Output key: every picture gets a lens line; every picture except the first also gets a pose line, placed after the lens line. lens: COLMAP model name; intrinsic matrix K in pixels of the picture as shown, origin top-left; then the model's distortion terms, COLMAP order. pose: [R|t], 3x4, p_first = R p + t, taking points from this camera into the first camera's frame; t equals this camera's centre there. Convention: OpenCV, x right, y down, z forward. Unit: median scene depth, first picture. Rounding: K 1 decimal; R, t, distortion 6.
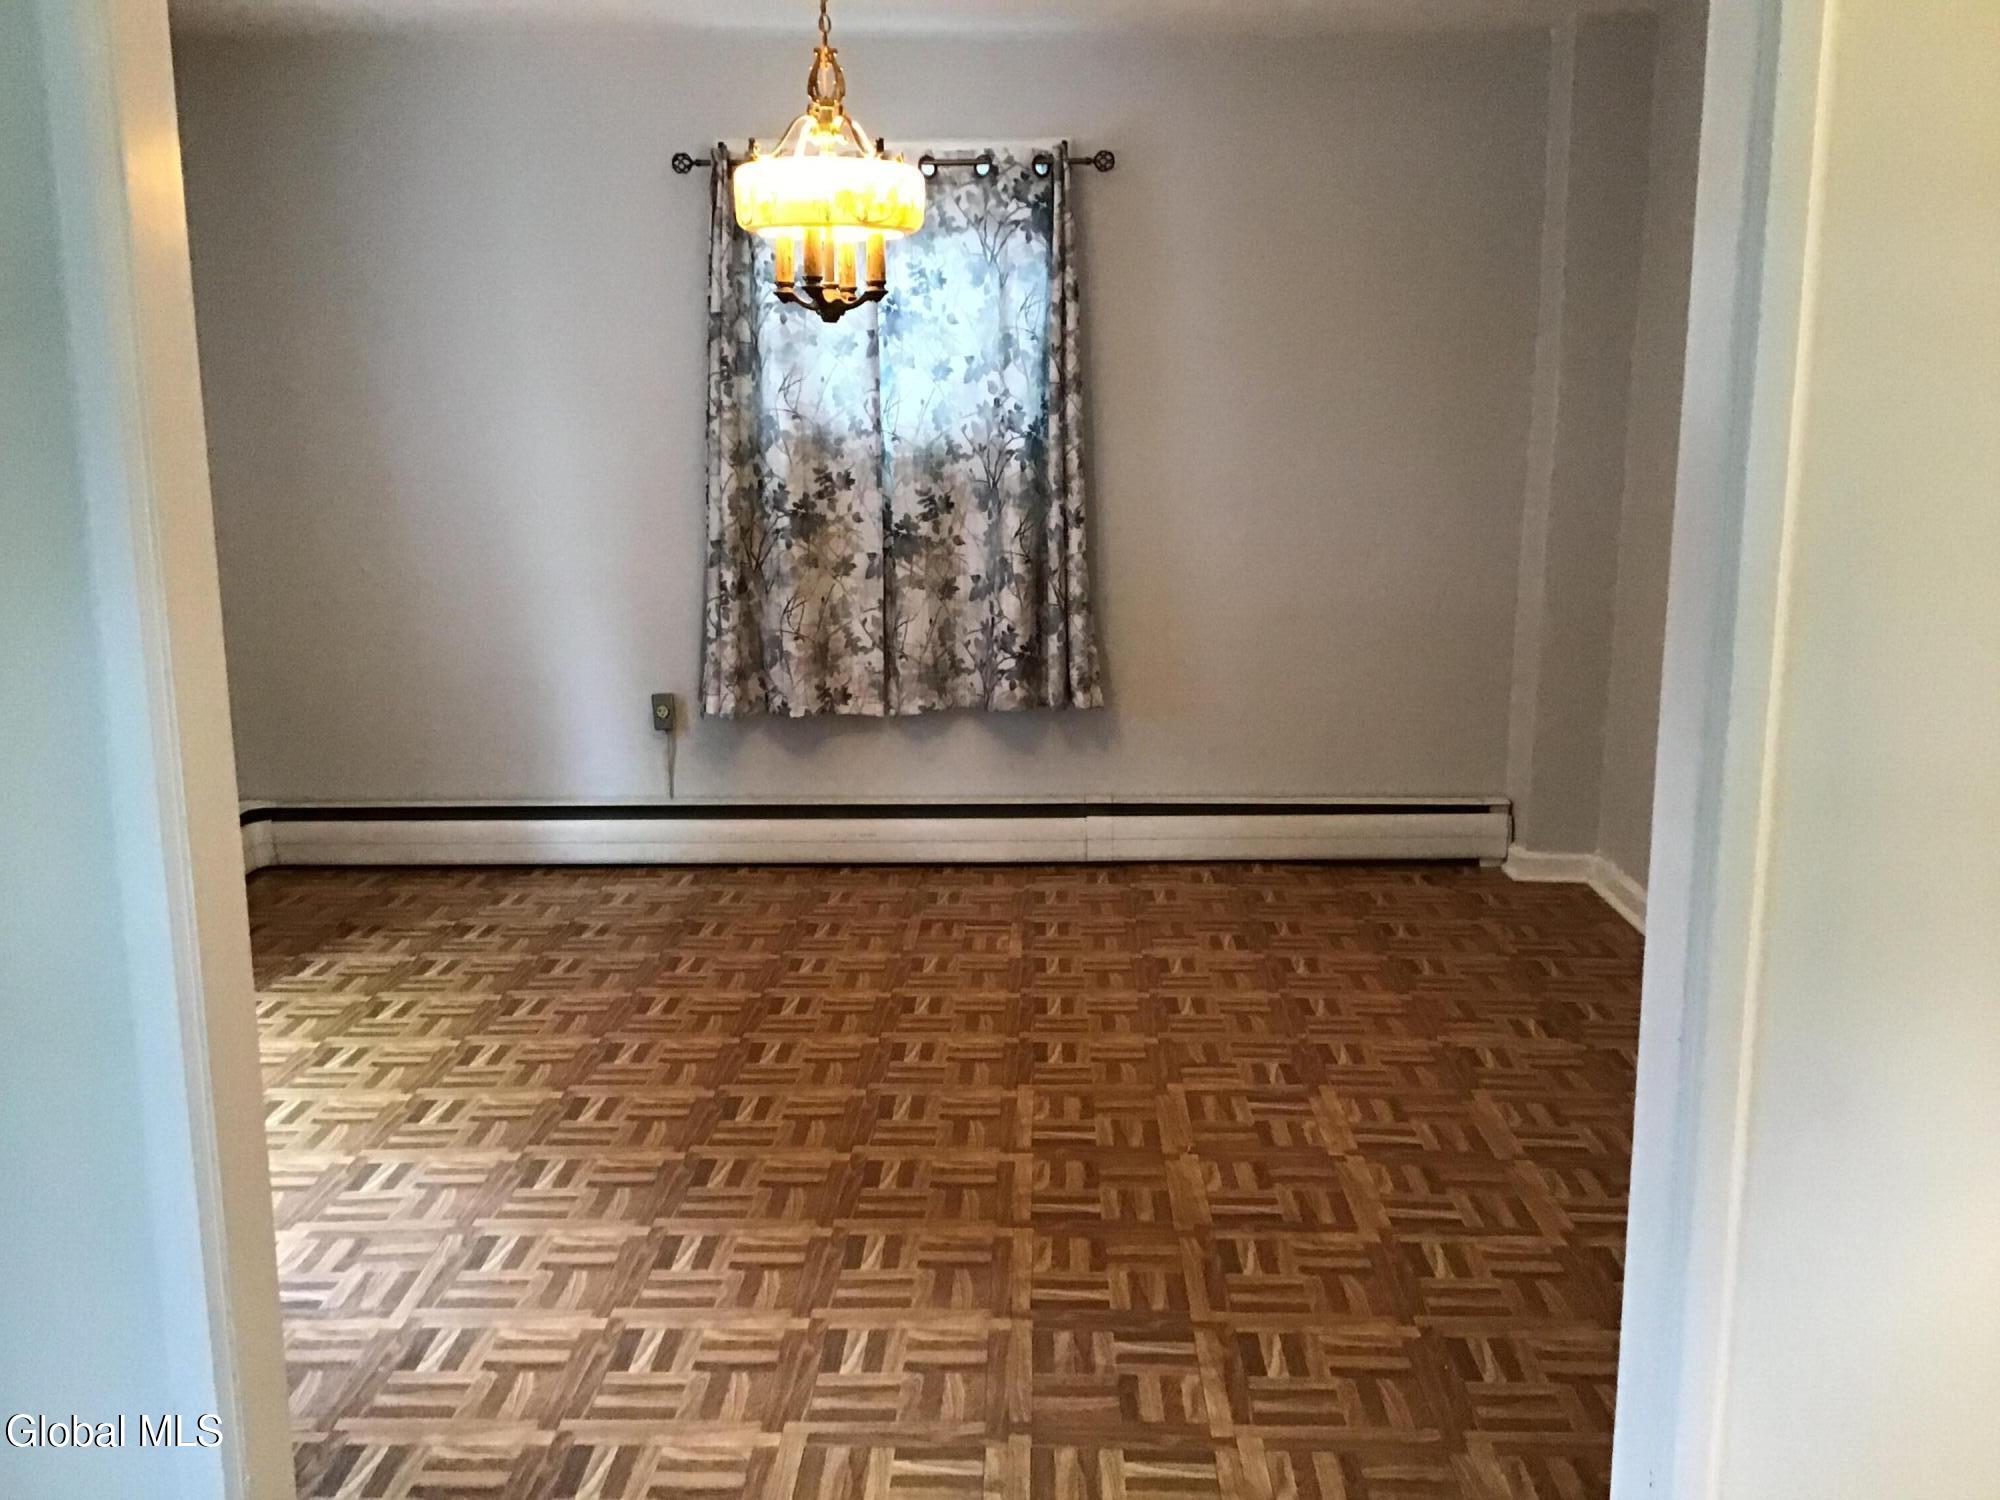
lens RADIAL K [[1752.6, 0, 989.5], [0, 1752.6, 746.0], [0, 0, 1]] dist [0.082609, -0.138492]
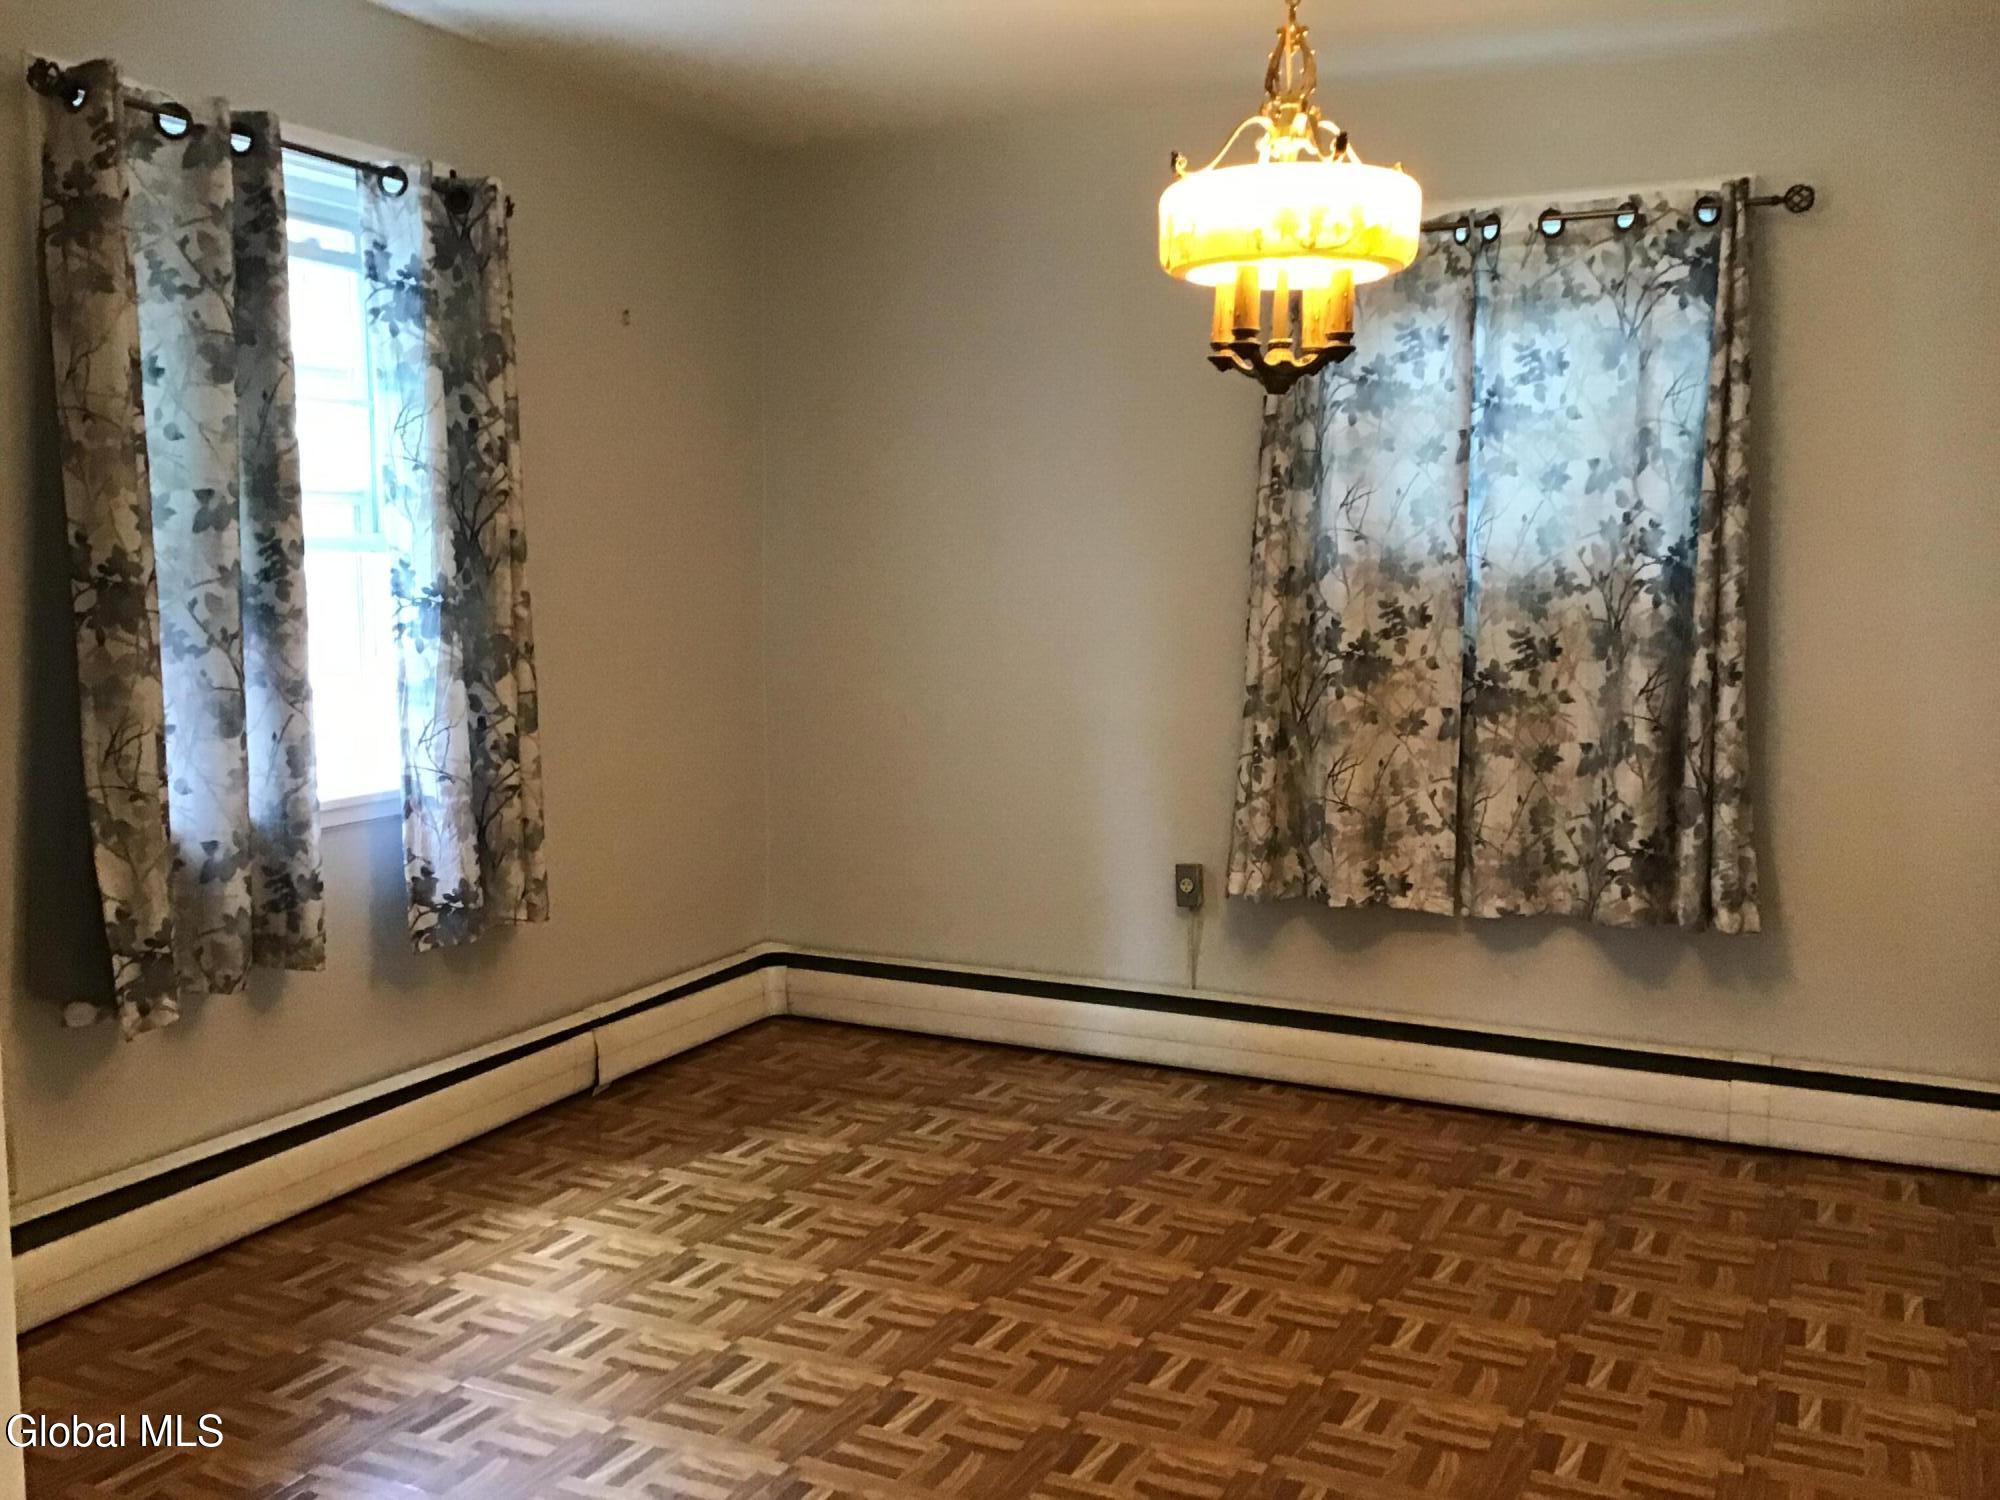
lens RADIAL K [[1752.6, 0, 987.0], [0, 1752.6, 754.4], [0, 0, 1]] dist [0.082609, -0.138492]
pose [[0.908460, 0.053625, -0.414517, 0.075427], [-0.085322, 0.994645, -0.058317, -0.025973], [0.409170, 0.088346, 0.908171, 0.202139]]
